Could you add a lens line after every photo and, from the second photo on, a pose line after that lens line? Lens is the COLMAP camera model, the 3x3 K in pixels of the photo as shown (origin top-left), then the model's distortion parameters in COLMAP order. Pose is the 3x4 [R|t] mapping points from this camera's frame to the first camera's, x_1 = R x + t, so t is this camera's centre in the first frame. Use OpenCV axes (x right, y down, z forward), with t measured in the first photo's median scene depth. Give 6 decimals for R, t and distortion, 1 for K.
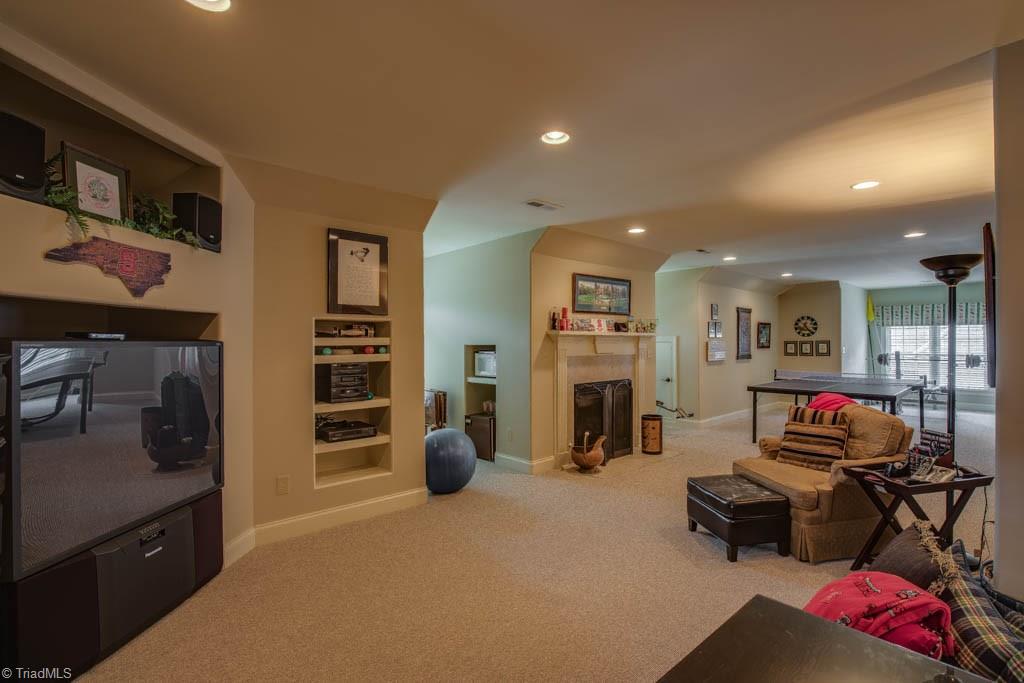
lens RADIAL K [[458.4, 0, 512.0], [0, 458.4, 341.5], [0, 0, 1]] dist [-0.028931, 0.000248]
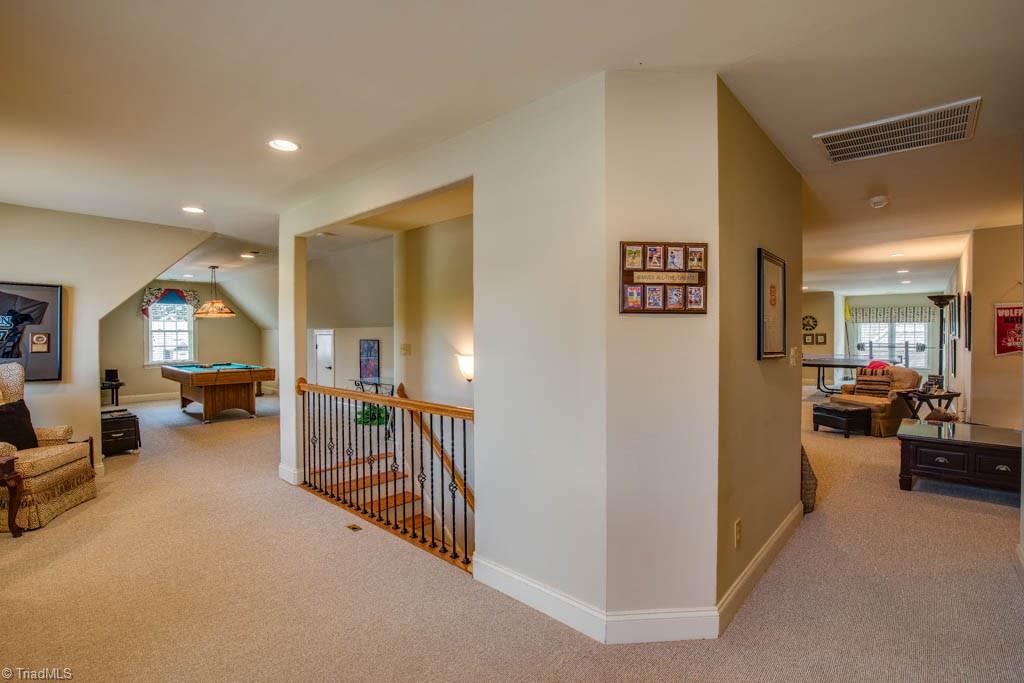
lens RADIAL K [[466.4, 0, 512.0], [0, 466.4, 341.5], [0, 0, 1]] dist [-0.029746, 0.000397]
pose [[0.993517, -0.001644, 0.113670, -0.470131], [-0.000085, 0.999884, 0.015205, 0.000939], [-0.113682, -0.015116, 0.993402, -0.336822]]
